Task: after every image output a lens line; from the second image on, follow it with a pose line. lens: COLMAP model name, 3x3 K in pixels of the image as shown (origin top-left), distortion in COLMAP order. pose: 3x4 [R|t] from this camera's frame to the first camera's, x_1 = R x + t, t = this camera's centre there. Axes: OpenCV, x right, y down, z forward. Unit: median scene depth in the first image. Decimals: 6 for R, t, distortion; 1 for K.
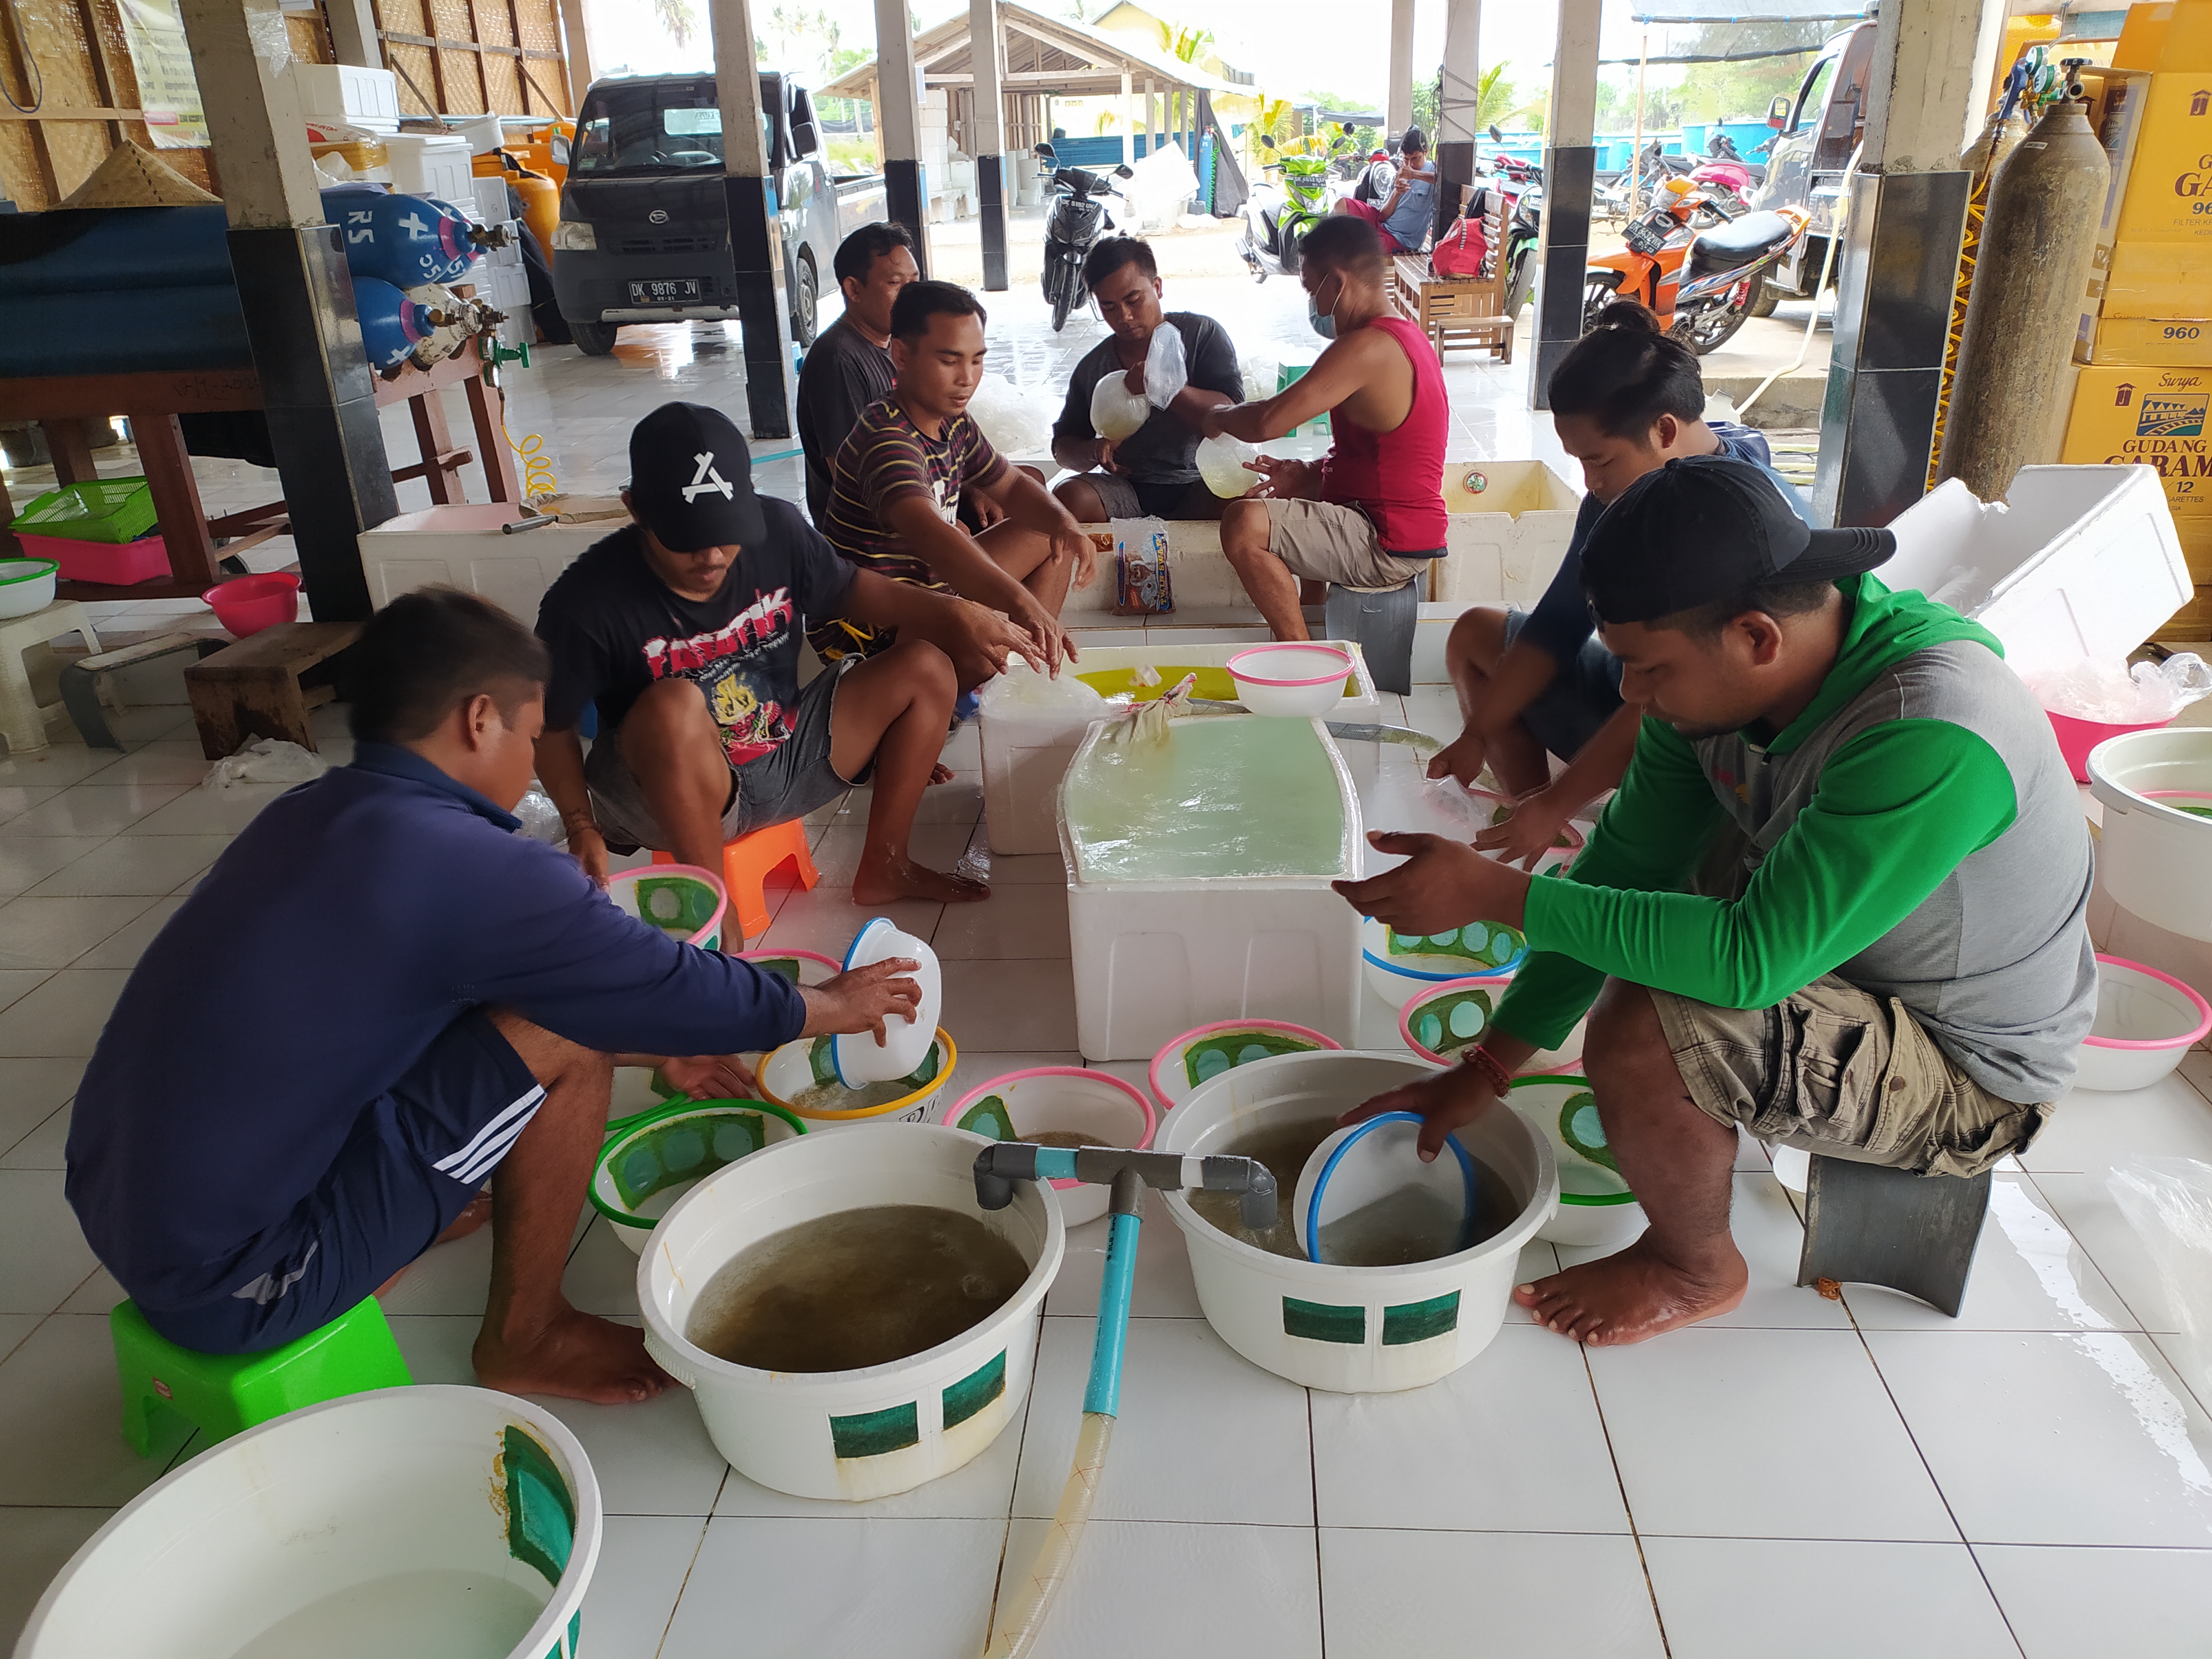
lens RADIAL K [[1627.1, 0, 1104.4], [0, 1627.1, 790.0], [0, 0, 1]] dist [0.061430, -0.070211]
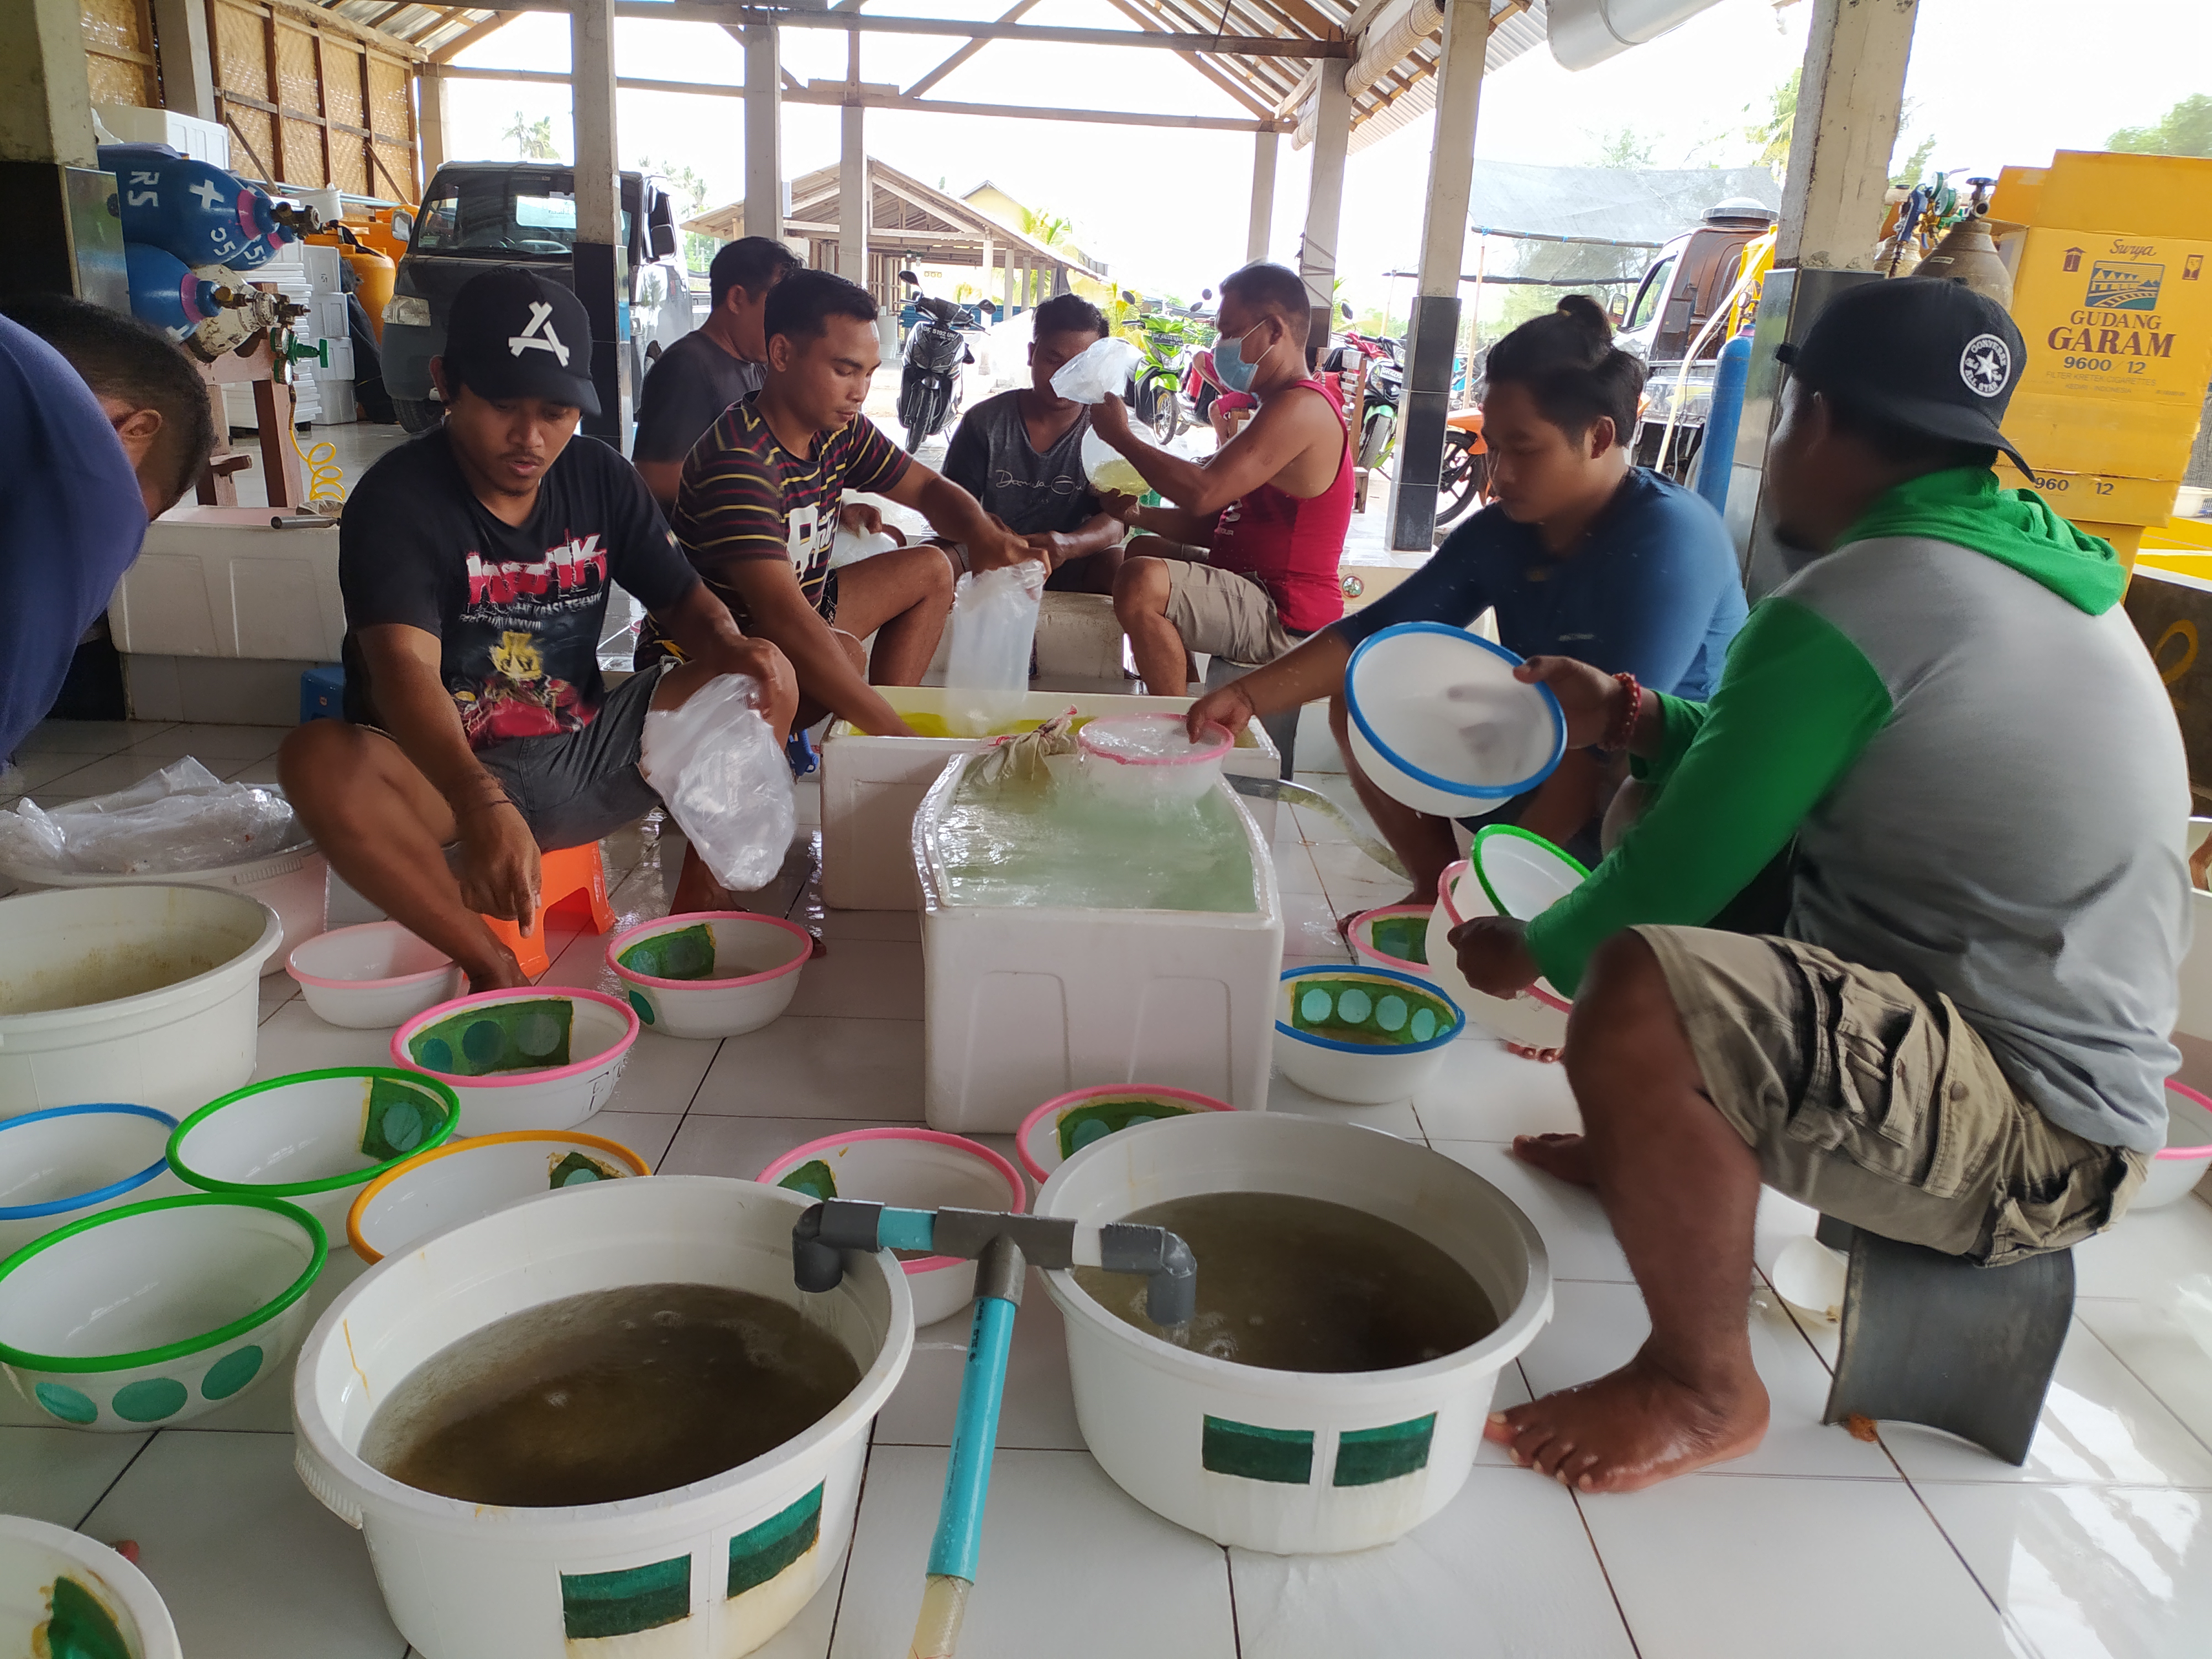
lens RADIAL K [[1627.1, 0, 1104.4], [0, 1627.1, 790.0], [0, 0, 1]] dist [0.061430, -0.070211]
pose [[0.992325, 0.063321, 0.106218, -0.013135], [-0.052504, 0.993427, -0.101714, 0.041702], [-0.111961, 0.095356, 0.989127, 0.095649]]
